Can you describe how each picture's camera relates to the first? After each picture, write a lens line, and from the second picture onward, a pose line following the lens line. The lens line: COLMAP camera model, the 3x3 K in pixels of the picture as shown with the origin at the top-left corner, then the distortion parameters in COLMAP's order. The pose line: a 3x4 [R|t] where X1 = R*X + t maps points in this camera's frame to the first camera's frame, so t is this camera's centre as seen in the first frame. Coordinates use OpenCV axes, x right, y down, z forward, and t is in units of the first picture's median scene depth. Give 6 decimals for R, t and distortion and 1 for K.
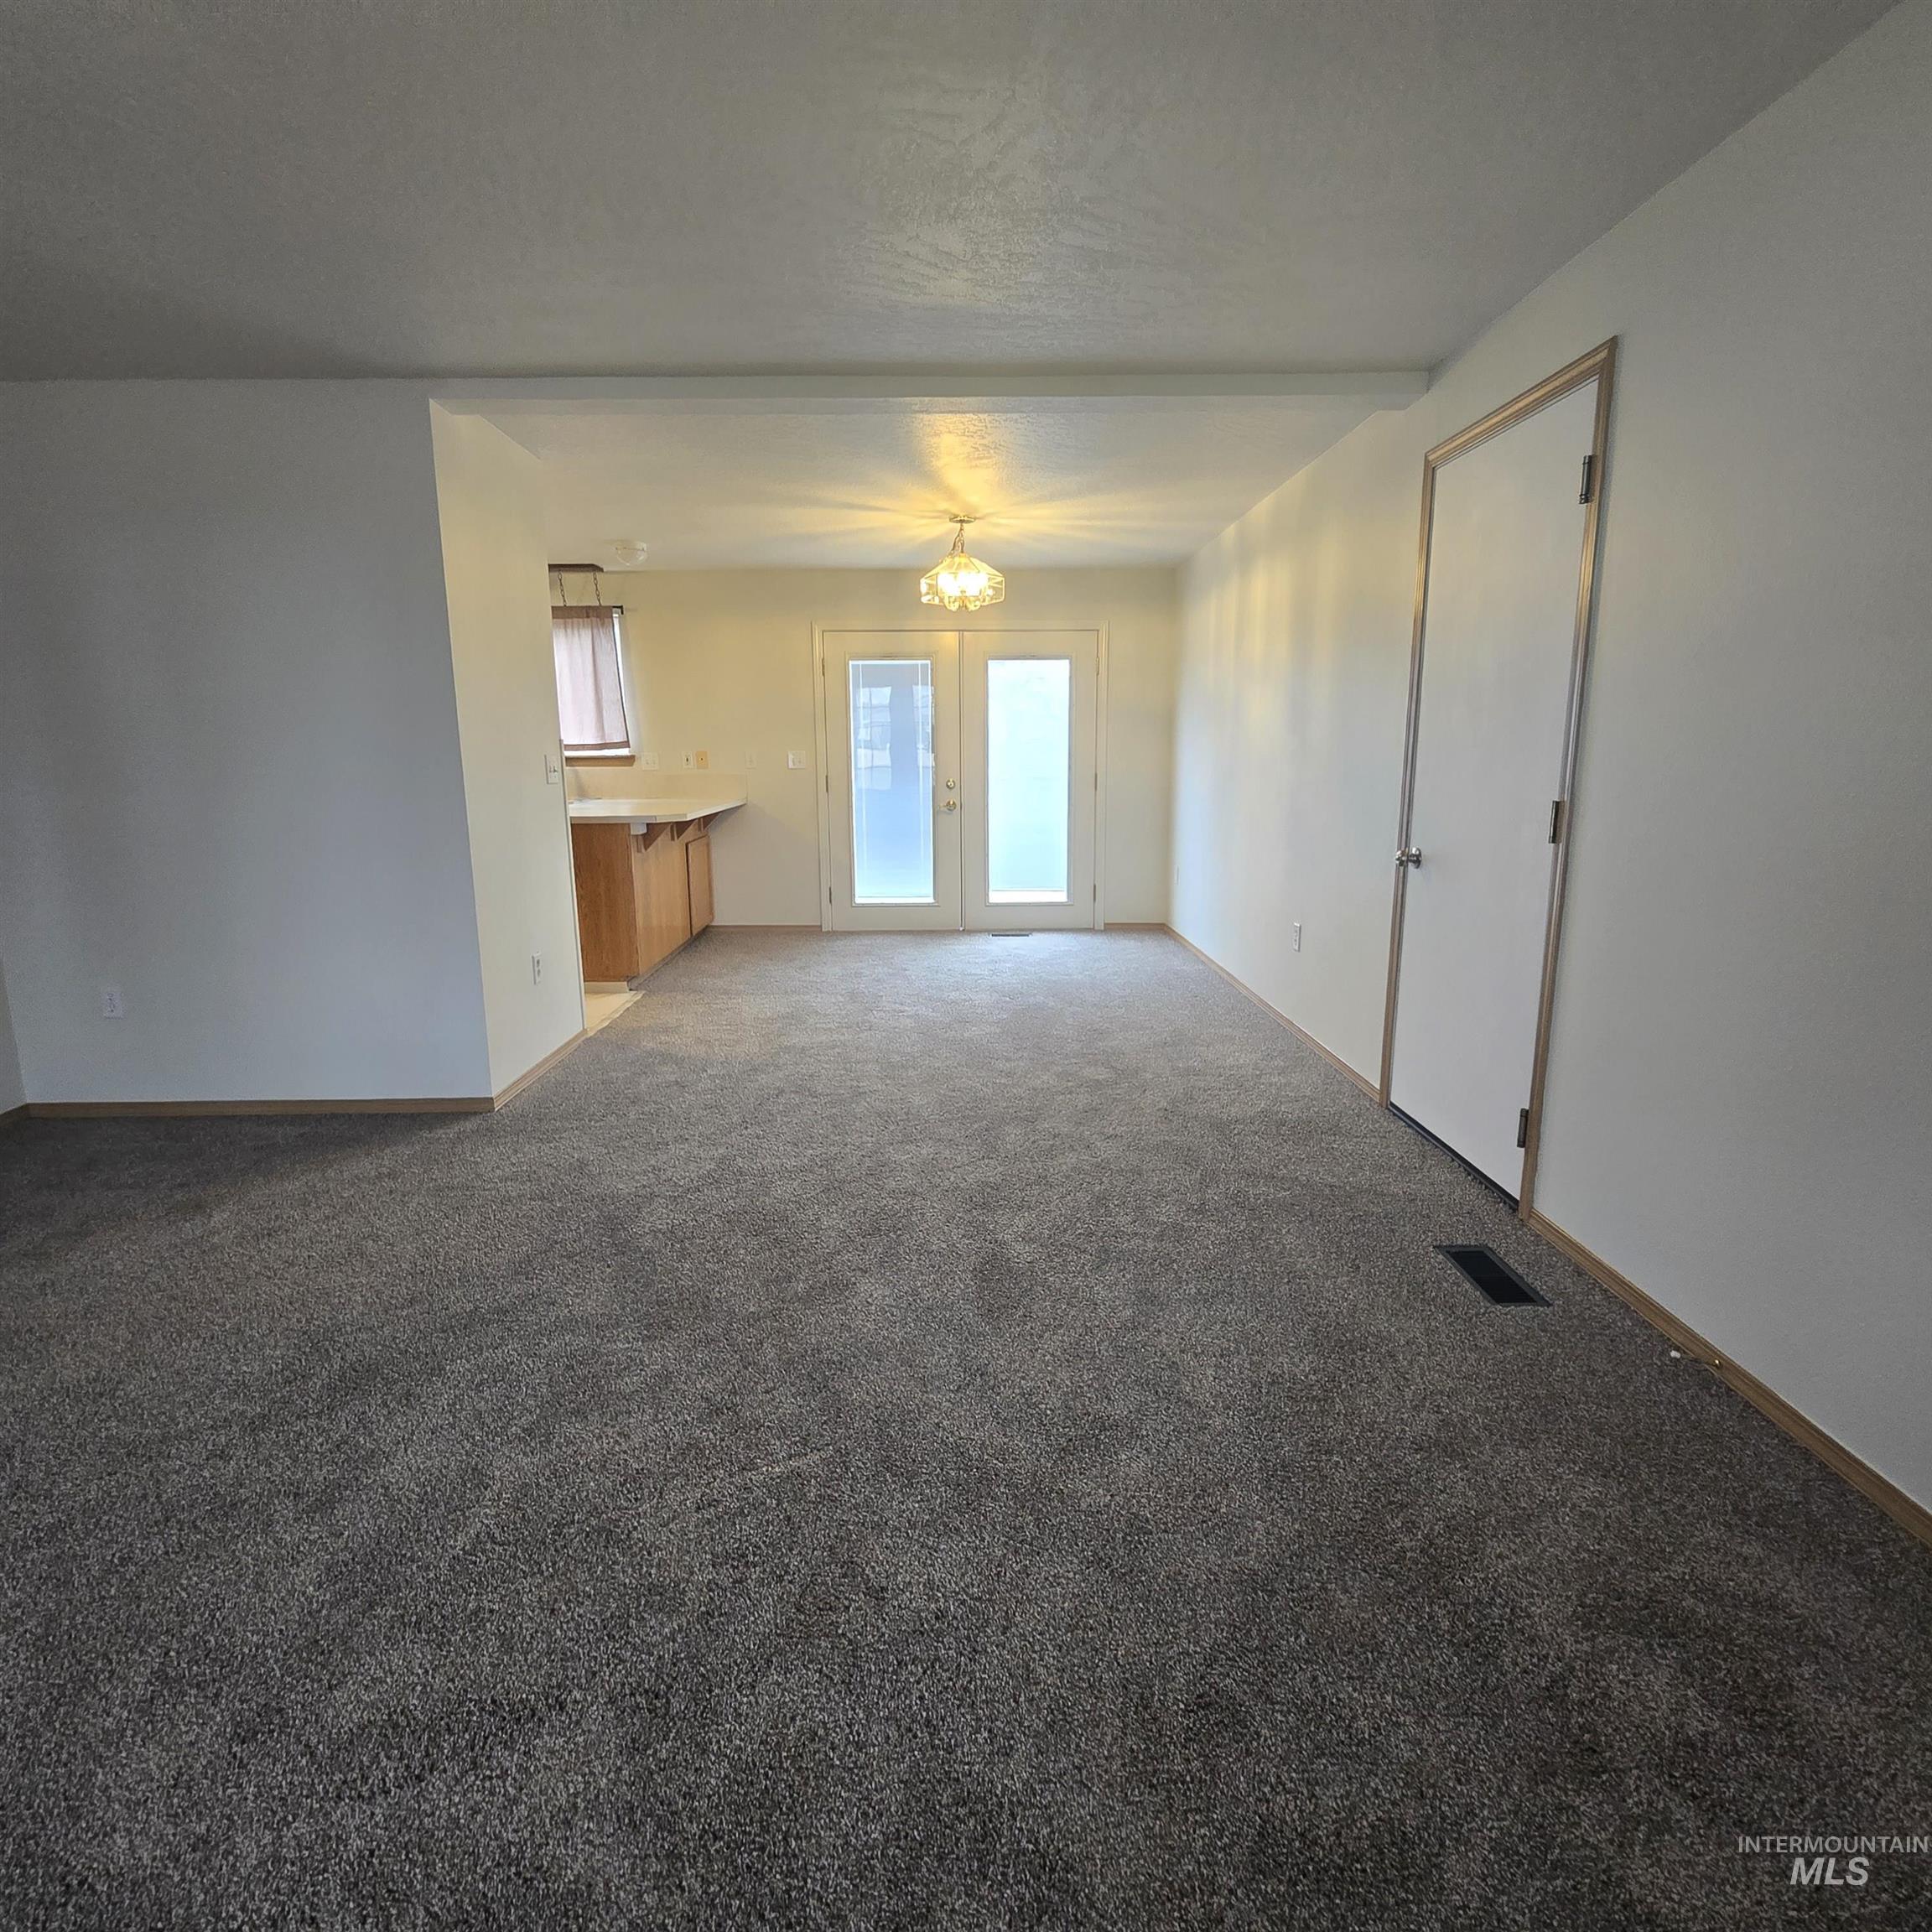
lens RADIAL K [[1058.4, 0, 961.7], [0, 1058.4, 955.8], [0, 0, 1]] dist [-0.004537, -0.000363]
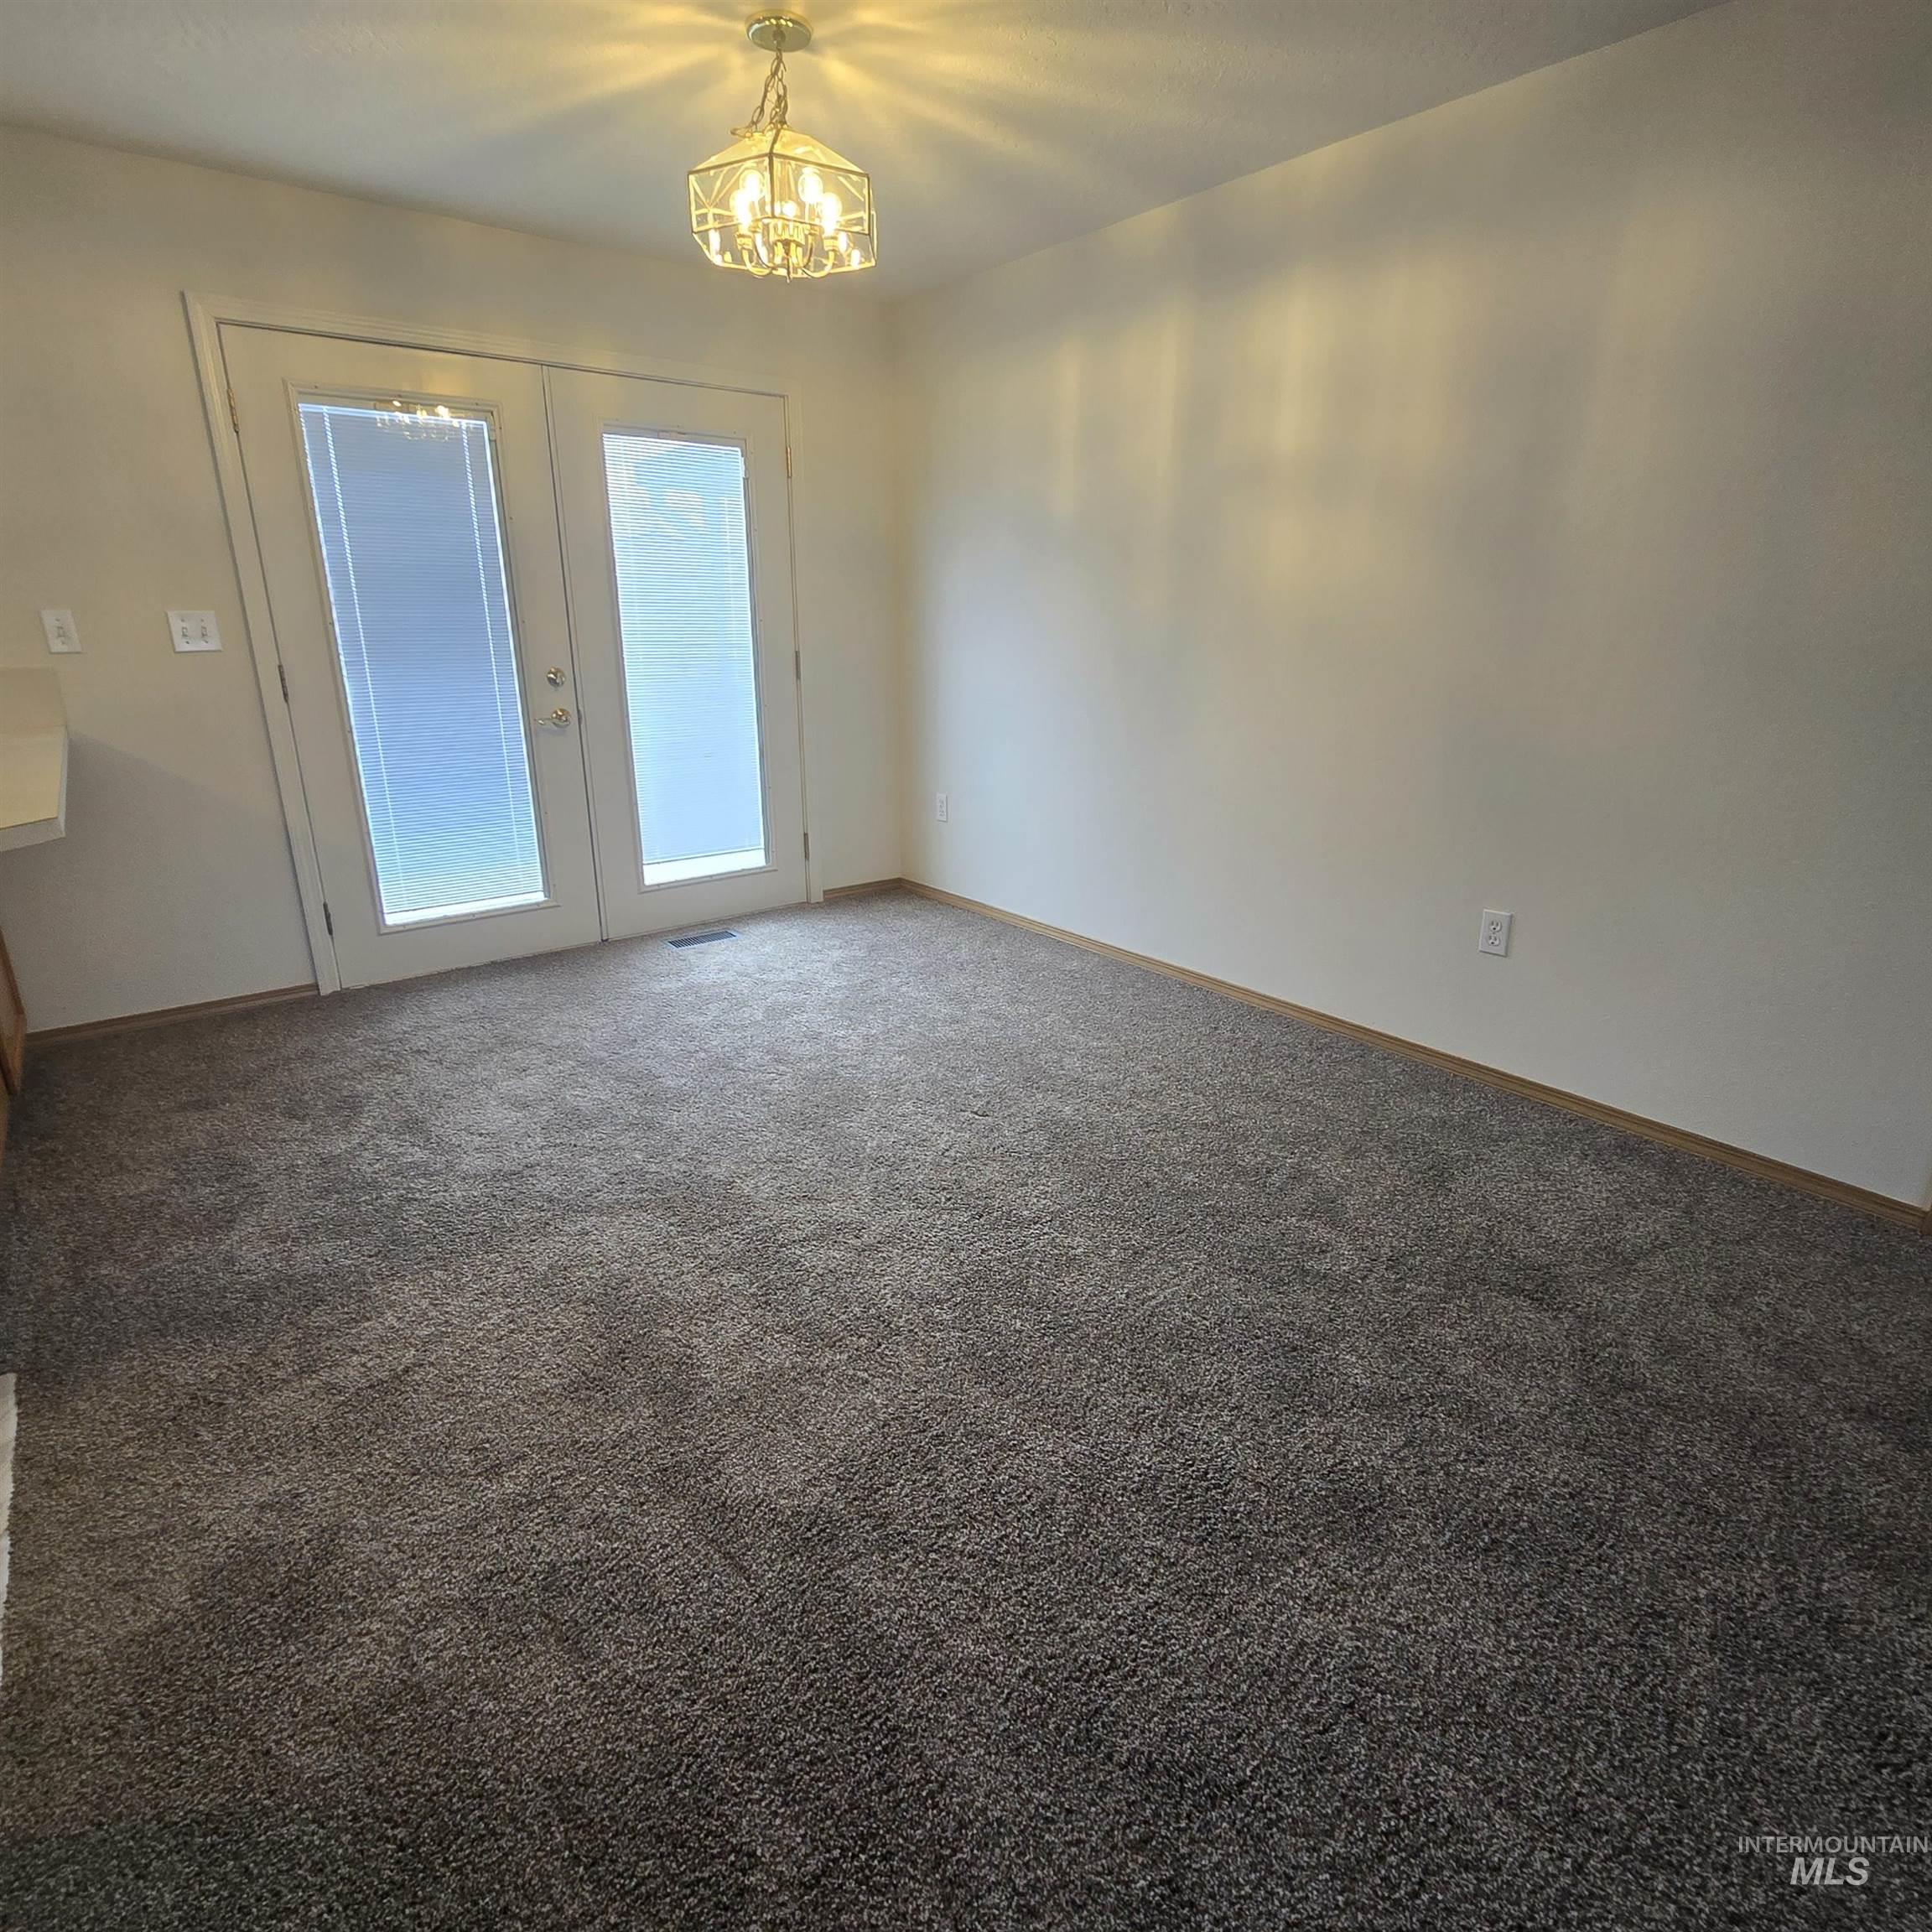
lens RADIAL K [[1058.4, 0, 969.3], [0, 1058.4, 952.0], [0, 0, 1]] dist [-0.004537, -0.000363]
pose [[0.791591, -0.181053, 0.583613, -0.178827], [0.110347, 0.981749, 0.154894, -0.086161], [-0.601005, -0.058213, 0.797122, 0.446739]]
